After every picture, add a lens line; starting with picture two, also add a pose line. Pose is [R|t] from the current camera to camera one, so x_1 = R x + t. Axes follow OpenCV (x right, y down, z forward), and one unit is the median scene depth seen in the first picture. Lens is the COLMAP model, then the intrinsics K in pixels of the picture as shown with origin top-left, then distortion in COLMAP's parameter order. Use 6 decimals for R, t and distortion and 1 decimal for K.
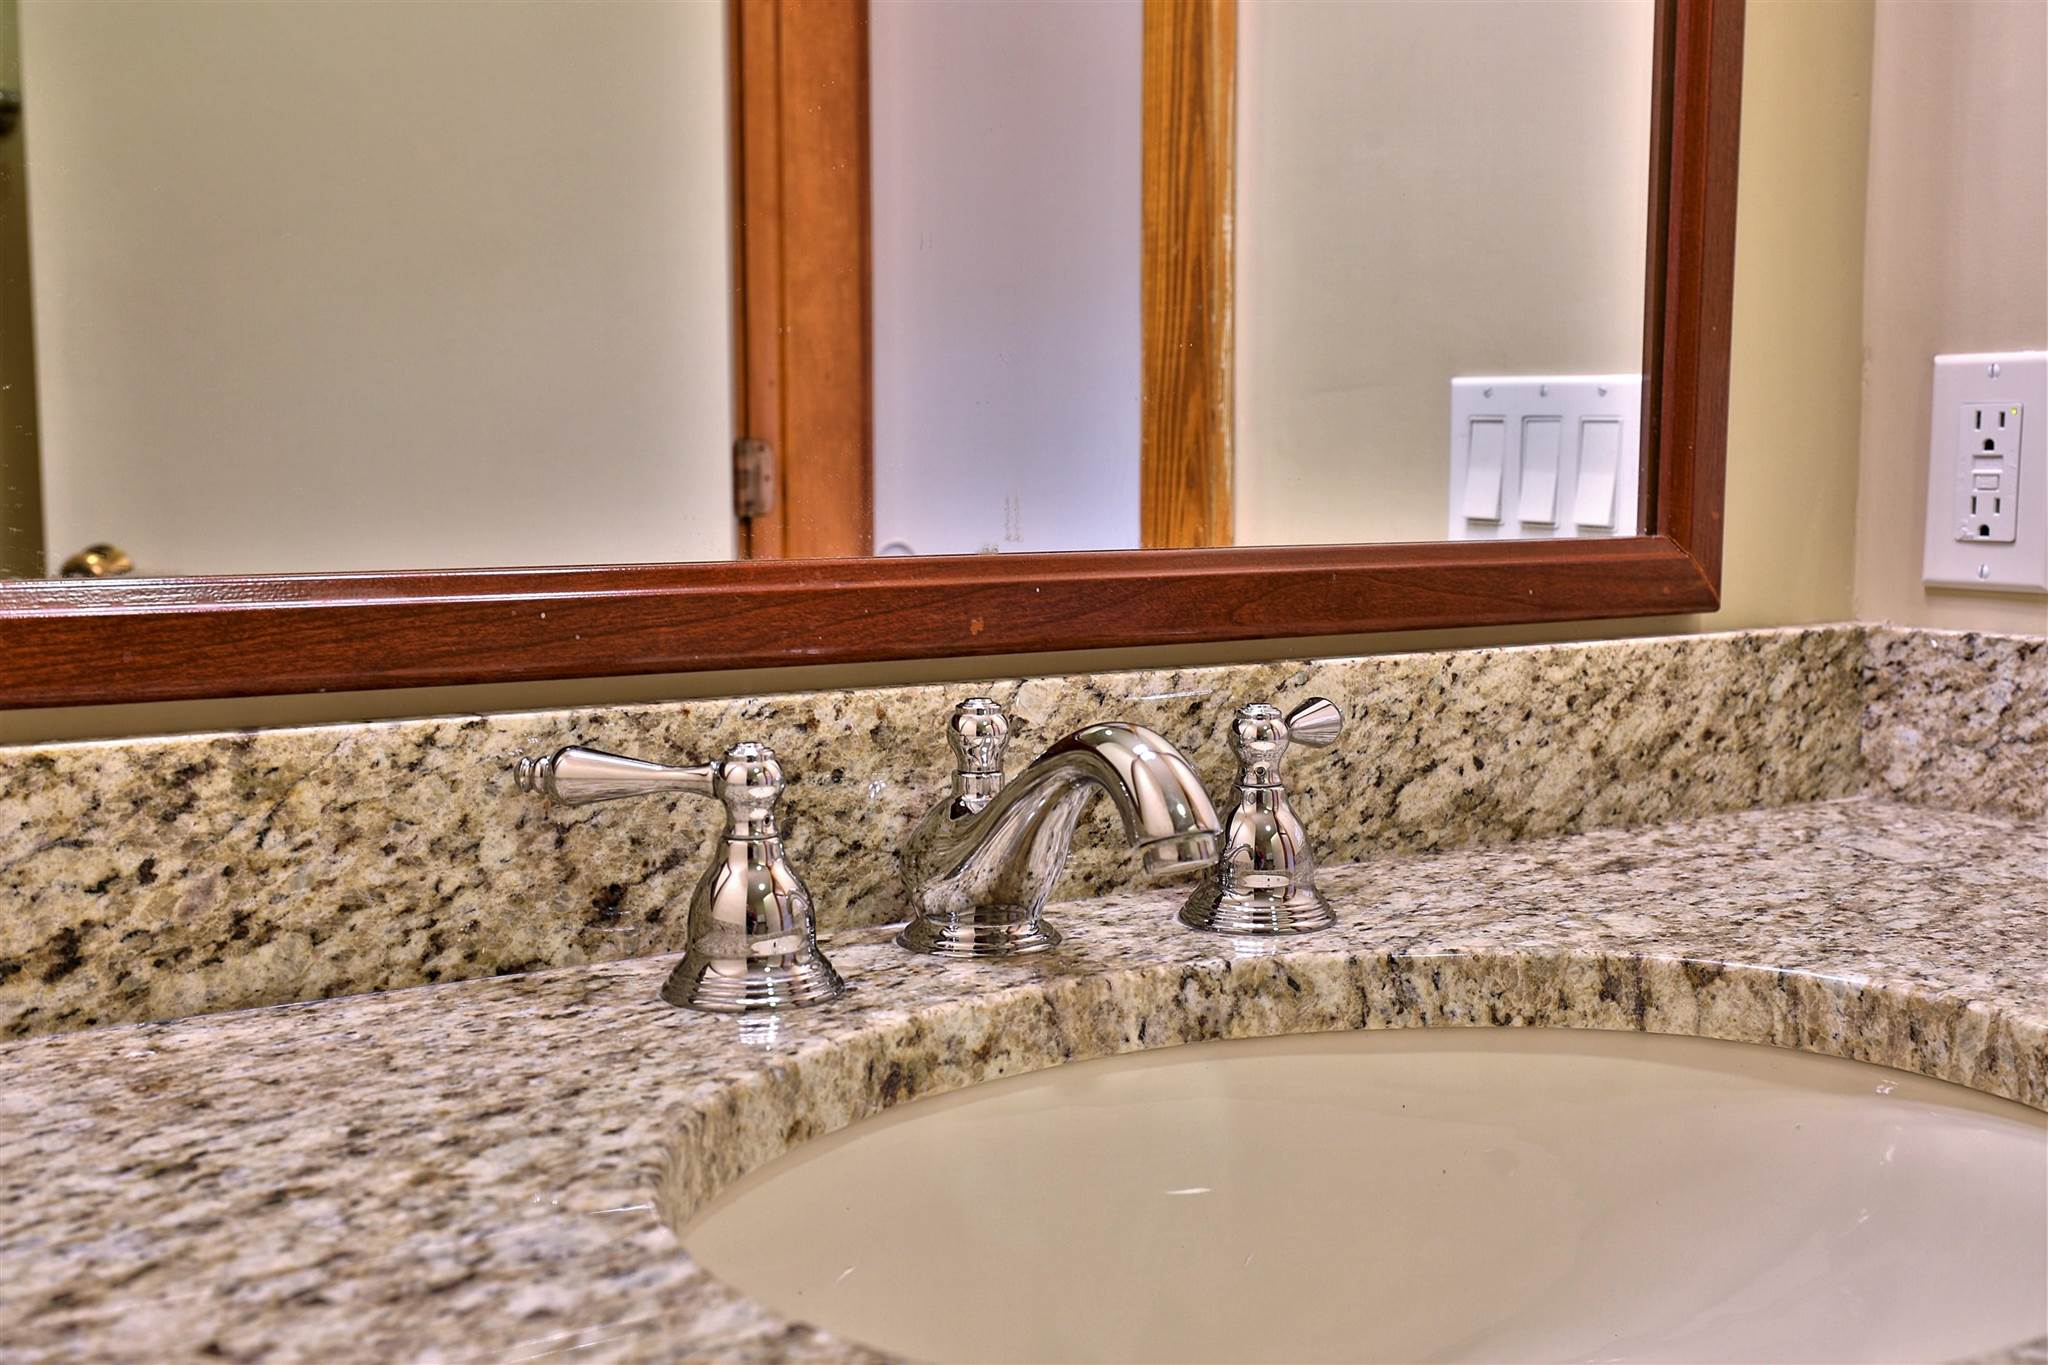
lens RADIAL K [[2184.5, 0, 1024.0], [0, 2184.5, 682.5], [0, 0, 1]] dist [0.000724, 0.003667]
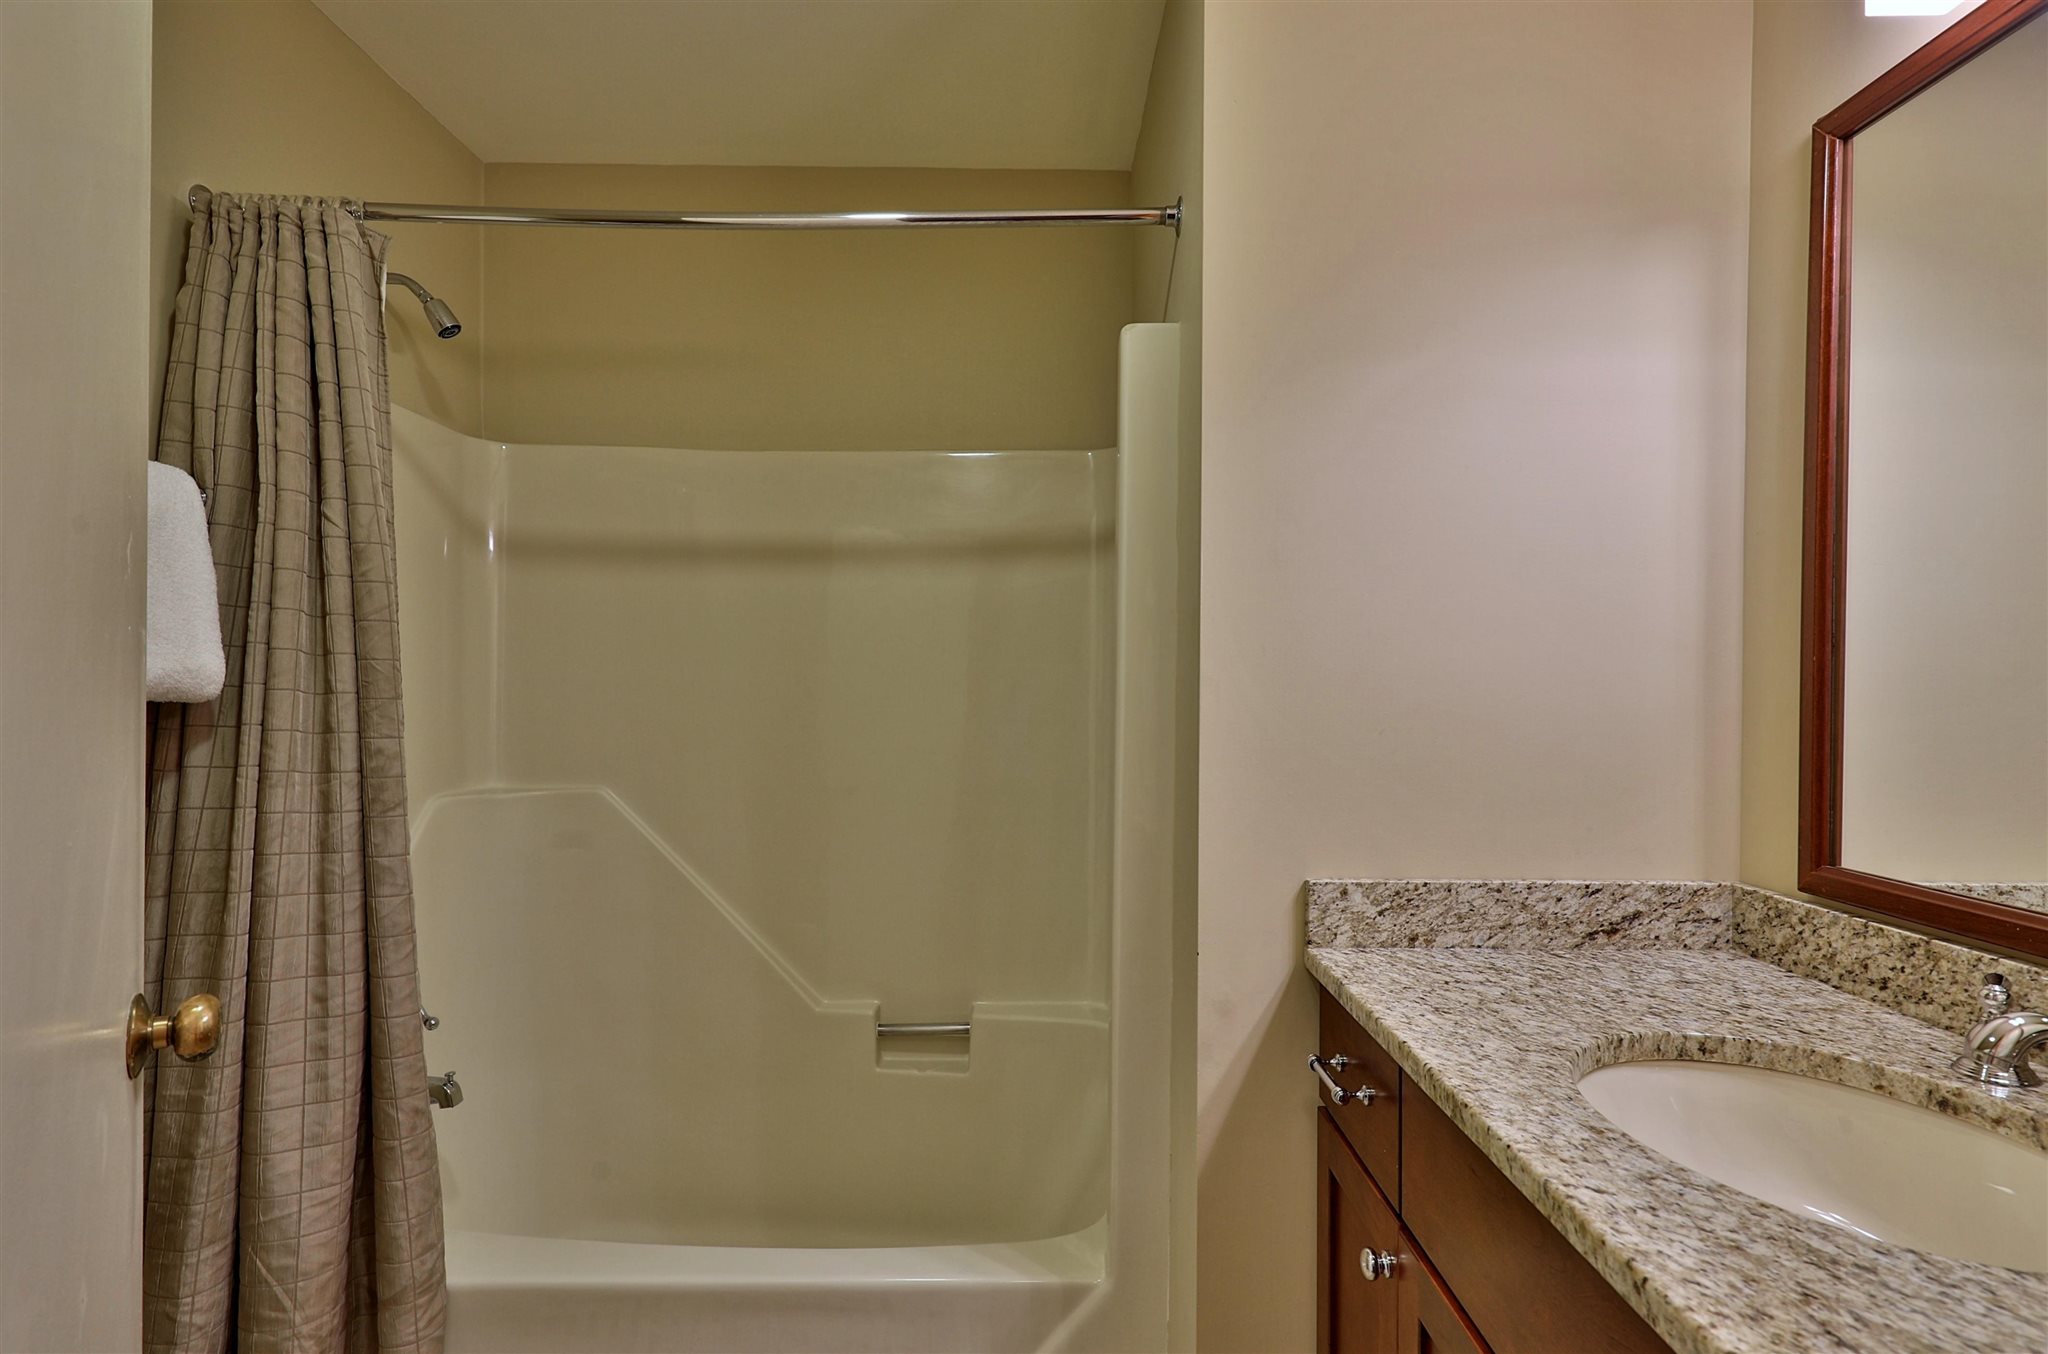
lens RADIAL K [[999.6, 0, 1019.2], [0, 999.6, 683.5], [0, 0, 1]] dist [-0.000323, -0.000548]
pose [[-0.560786, -0.003892, -0.827952, 1.529411], [-0.078120, 0.995777, 0.048231, -0.299253], [0.824267, 0.091727, -0.558721, 0.613695]]
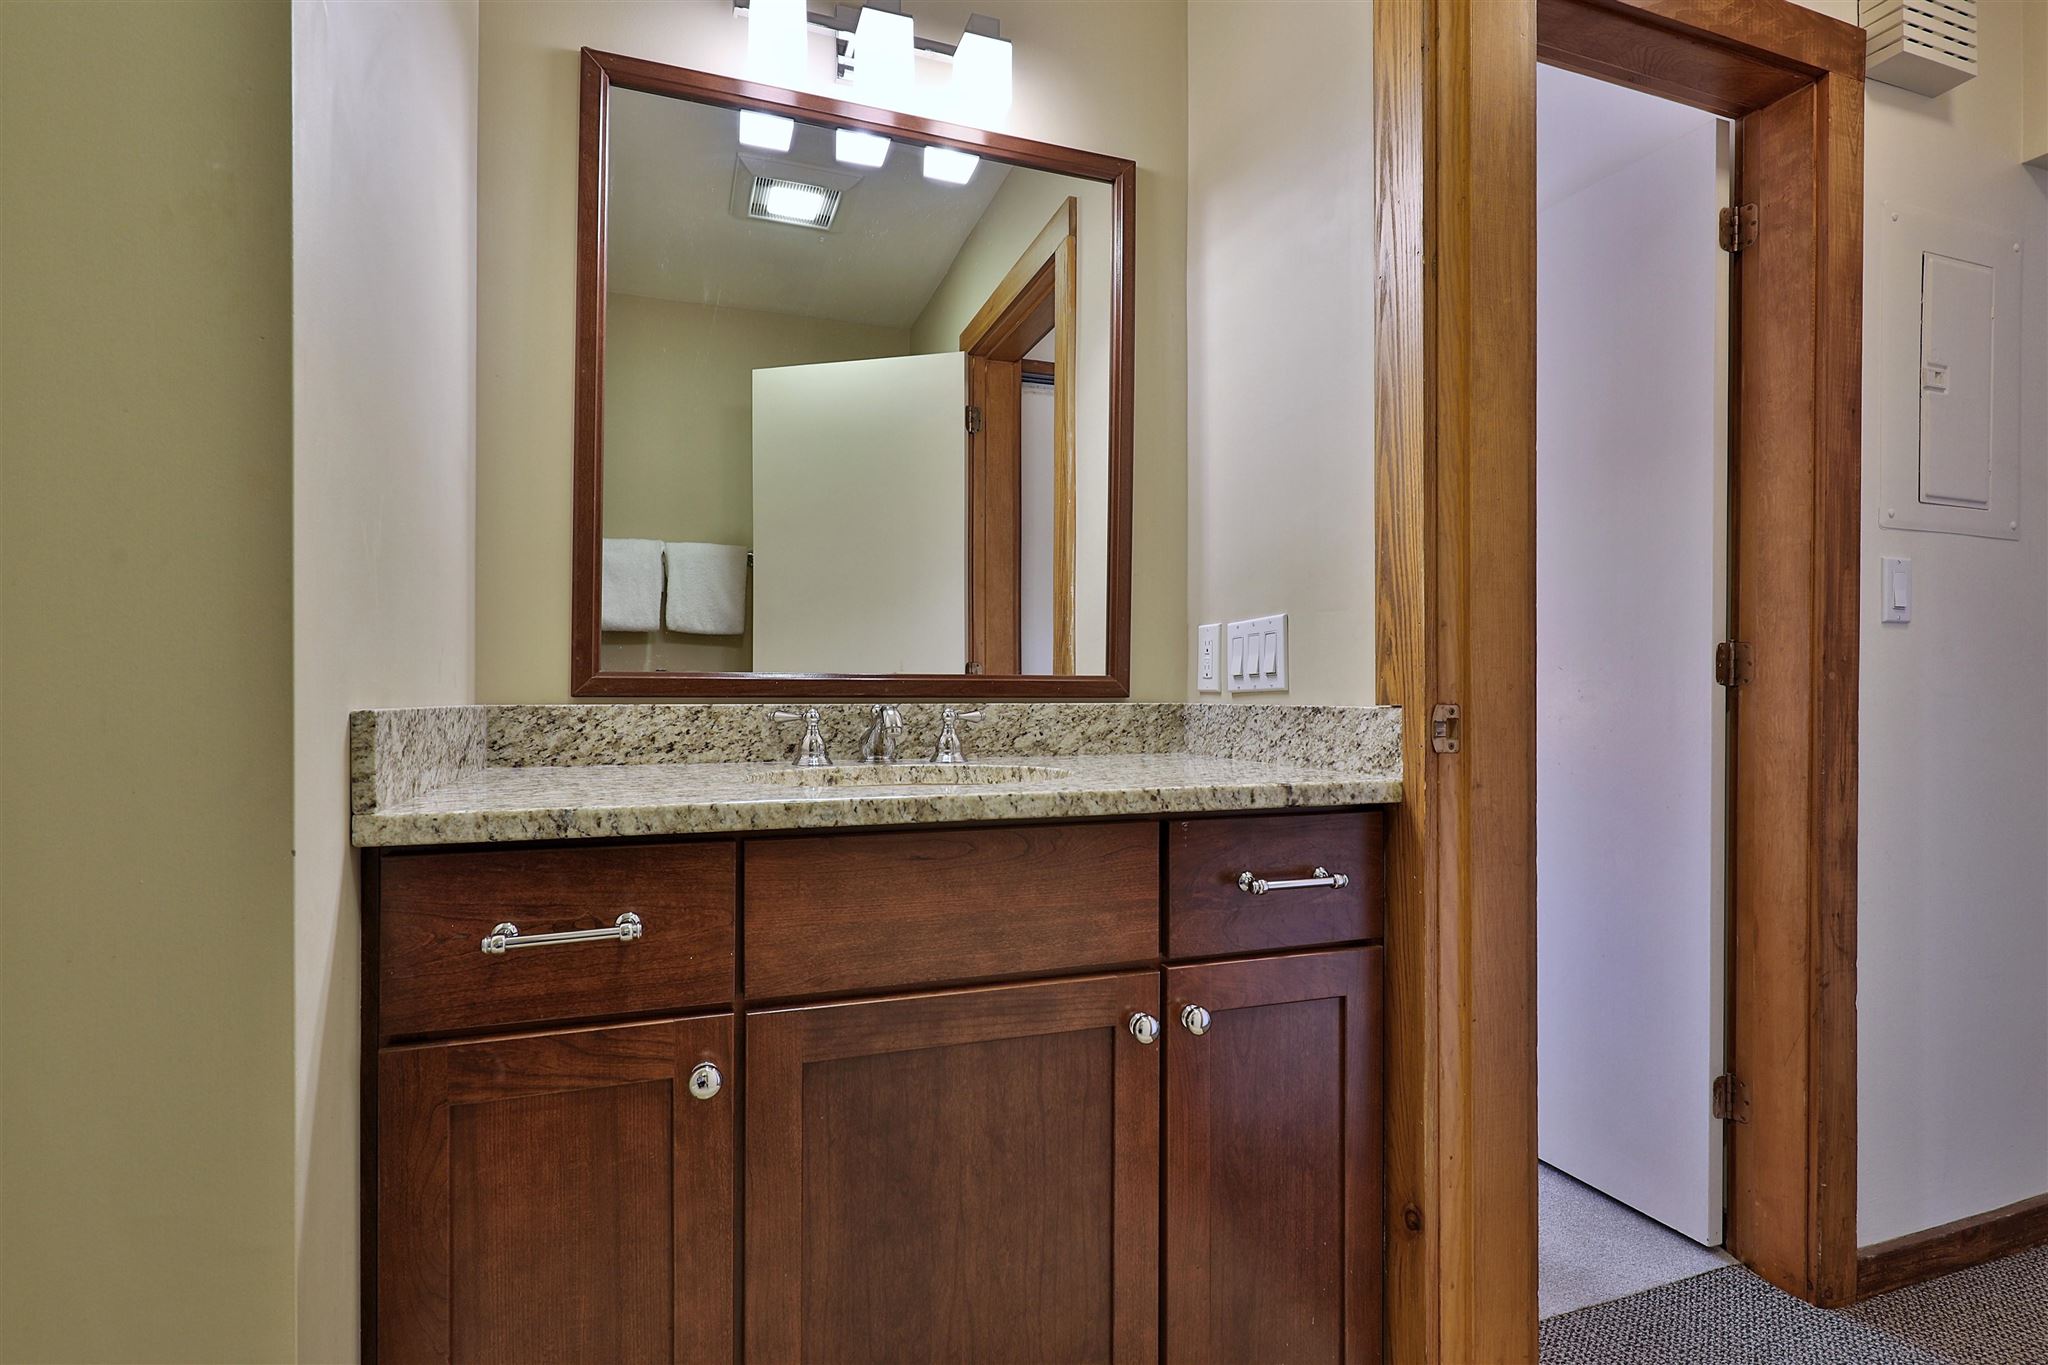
lens RADIAL K [[991.7, 0, 1015.6], [0, 991.7, 695.3], [0, 0, 1]] dist [-0.000598, 0.000507]
pose [[0.974357, 0.005787, -0.224934, 0.711347], [-0.027078, 0.995420, -0.091686, 0.167217], [0.223374, 0.095426, 0.970051, -0.867817]]
